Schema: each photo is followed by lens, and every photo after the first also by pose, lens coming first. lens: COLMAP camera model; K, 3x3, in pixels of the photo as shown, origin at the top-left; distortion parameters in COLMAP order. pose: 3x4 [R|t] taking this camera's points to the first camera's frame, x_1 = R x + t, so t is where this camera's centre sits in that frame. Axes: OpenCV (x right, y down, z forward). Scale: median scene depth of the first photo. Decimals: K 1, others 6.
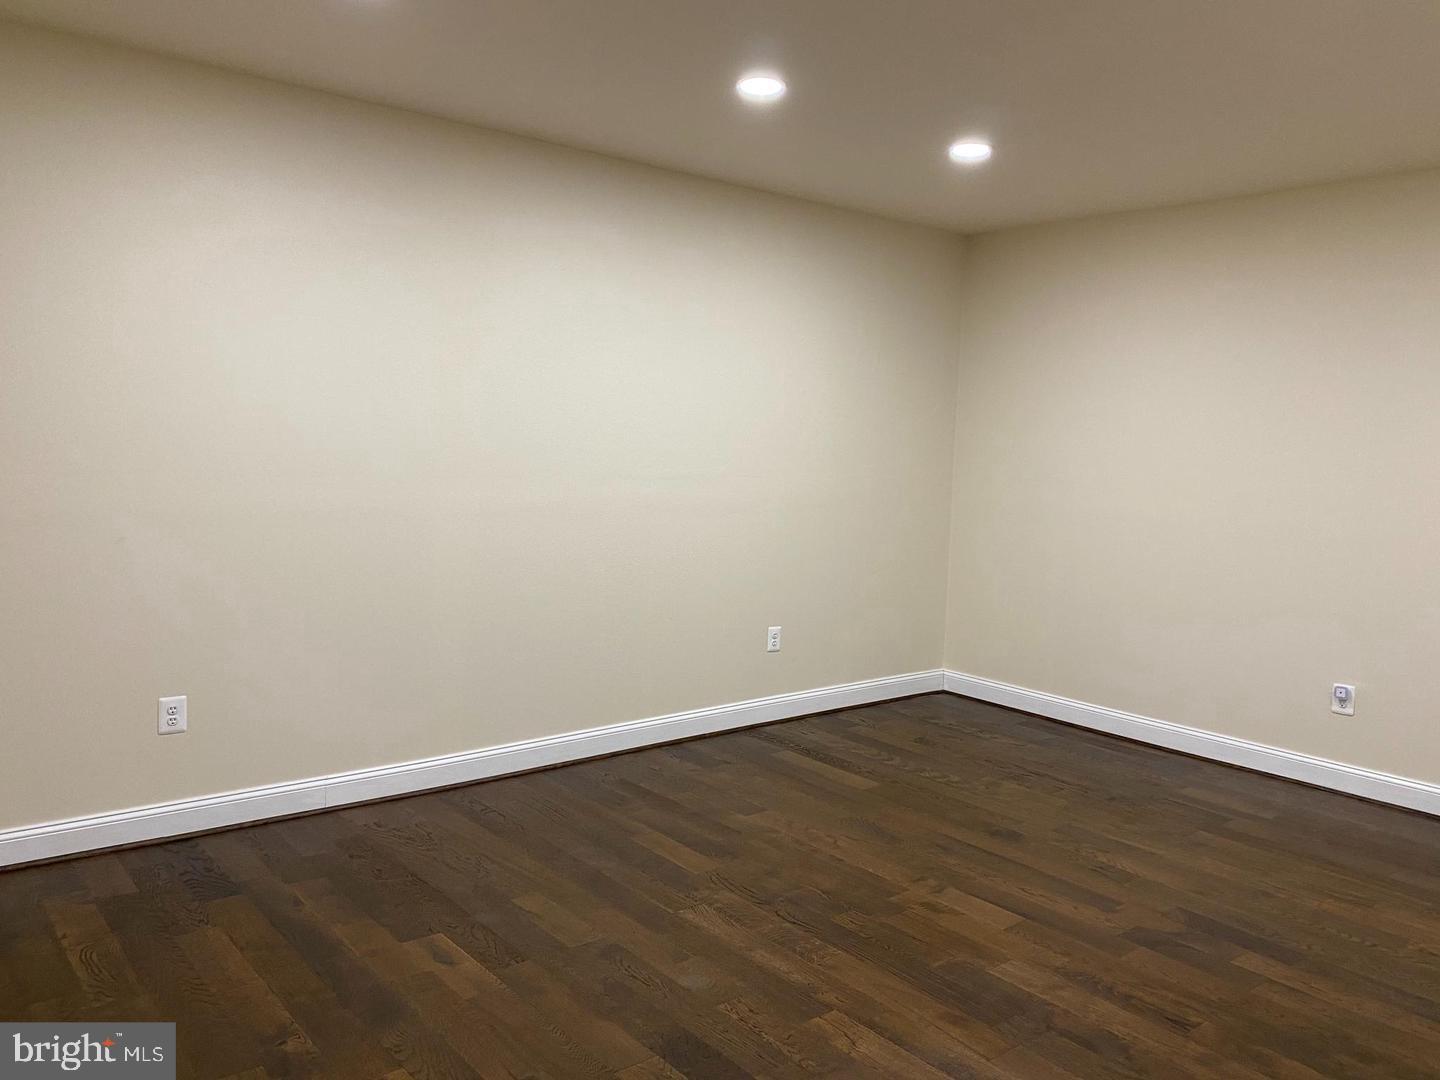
lens RADIAL K [[1125.9, 0, 720.0], [0, 1125.9, 540.0], [0, 0, 1]] dist [0.080580, -0.161299]
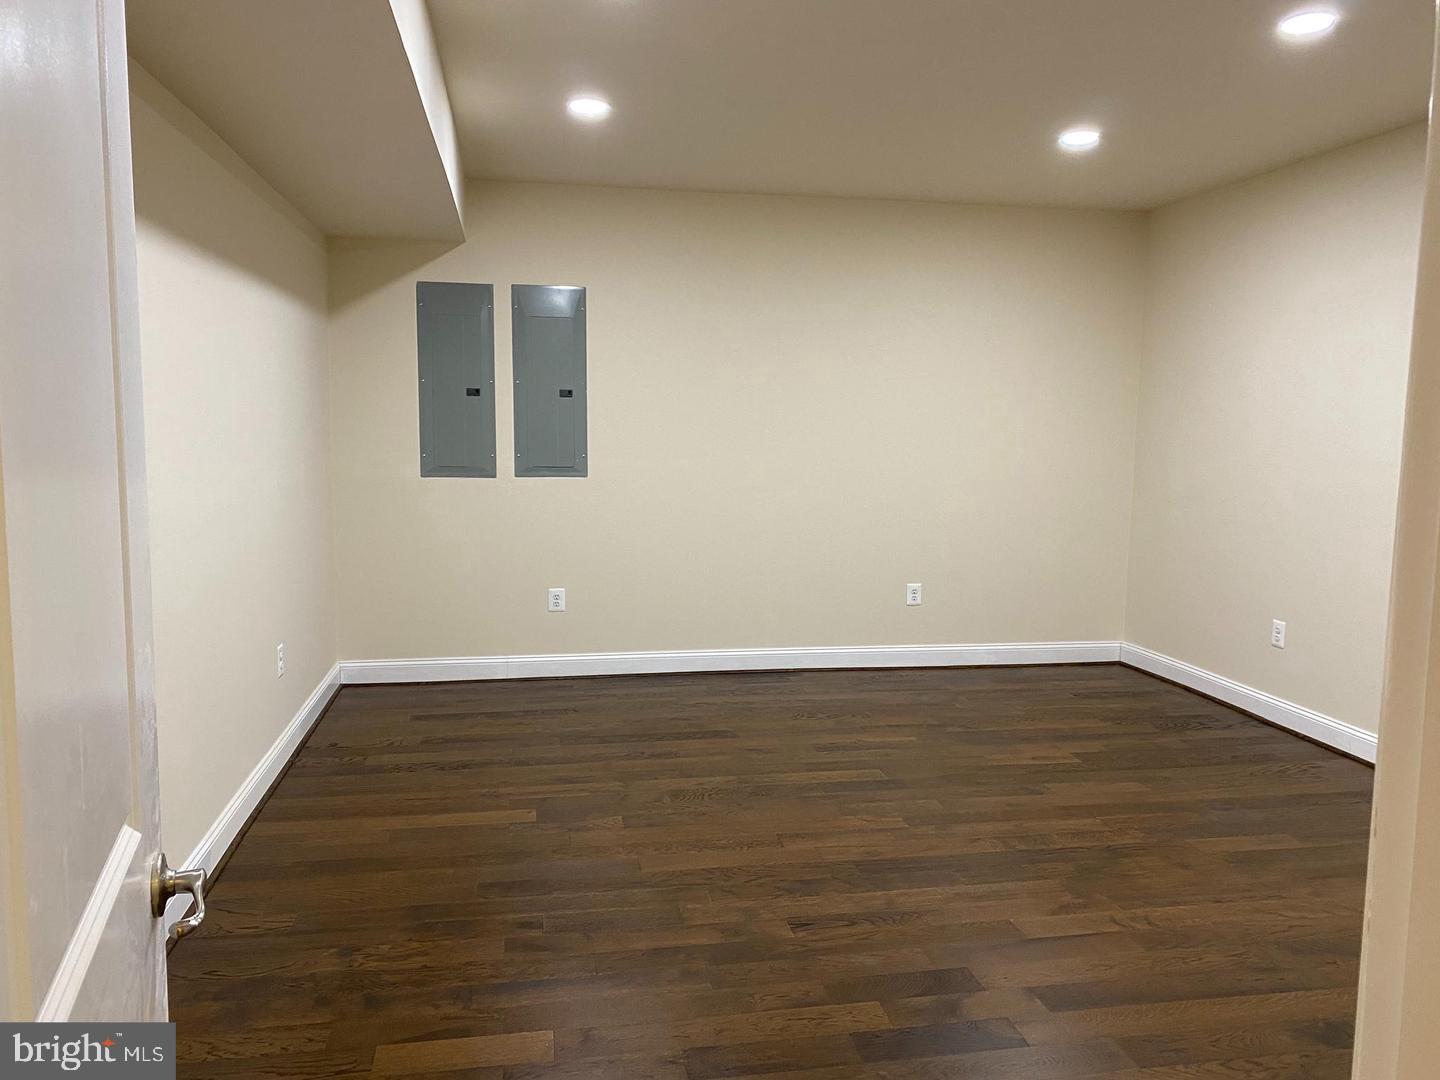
lens RADIAL K [[1125.9, 0, 720.0], [0, 1125.9, 540.0], [0, 0, 1]] dist [0.080580, -0.161299]
pose [[-0.496674, 0.057790, -0.866011, 1.233995], [-0.106830, 0.986124, 0.127074, -0.072407], [0.861338, 0.155630, -0.483608, 1.253824]]
